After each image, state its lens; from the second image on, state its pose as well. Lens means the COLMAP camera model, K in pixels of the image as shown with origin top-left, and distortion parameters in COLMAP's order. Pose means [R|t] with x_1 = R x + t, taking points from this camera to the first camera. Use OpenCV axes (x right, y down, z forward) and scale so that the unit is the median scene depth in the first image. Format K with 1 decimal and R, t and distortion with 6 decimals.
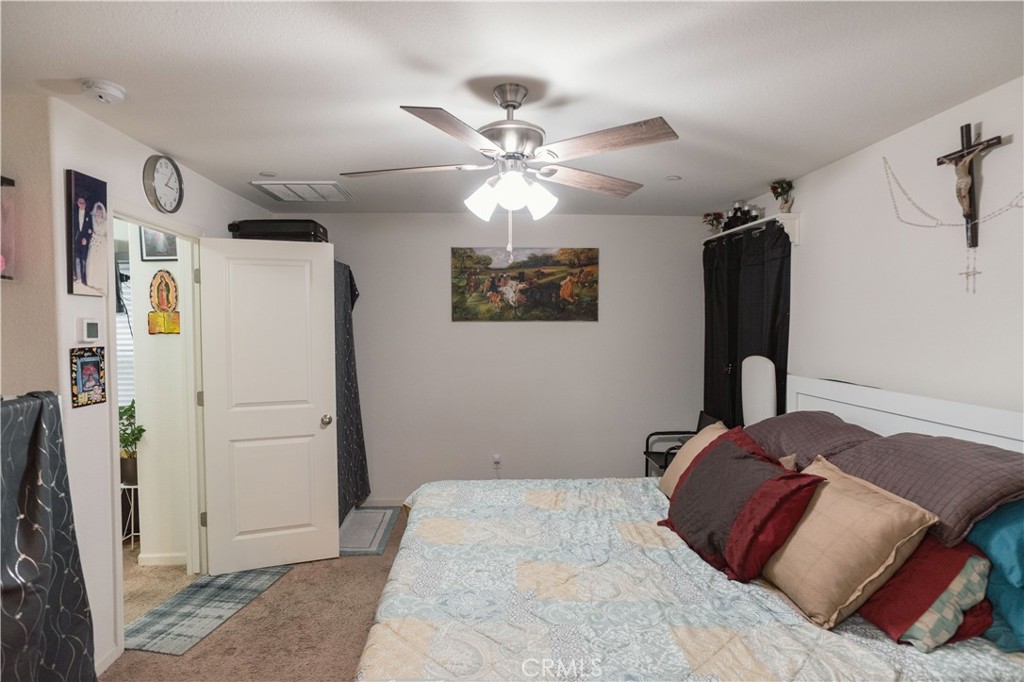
lens RADIAL K [[547.5, 0, 514.0], [0, 547.5, 345.9], [0, 0, 1]] dist [-0.051712, 0.038418]
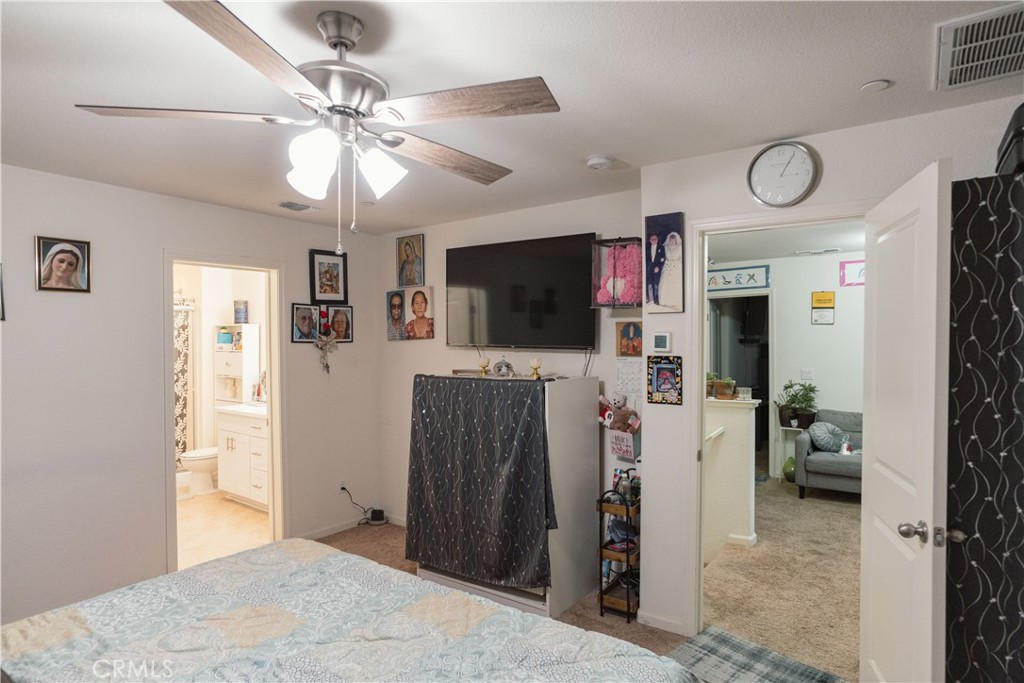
lens RADIAL K [[568.2, 0, 517.5], [0, 568.2, 346.8], [0, 0, 1]] dist [-0.034891, 0.015417]
pose [[-0.636883, 0.013561, -0.770841, 0.338246], [-0.023100, 0.999061, 0.036662, -0.048116], [0.770614, 0.041156, -0.635972, 1.317843]]
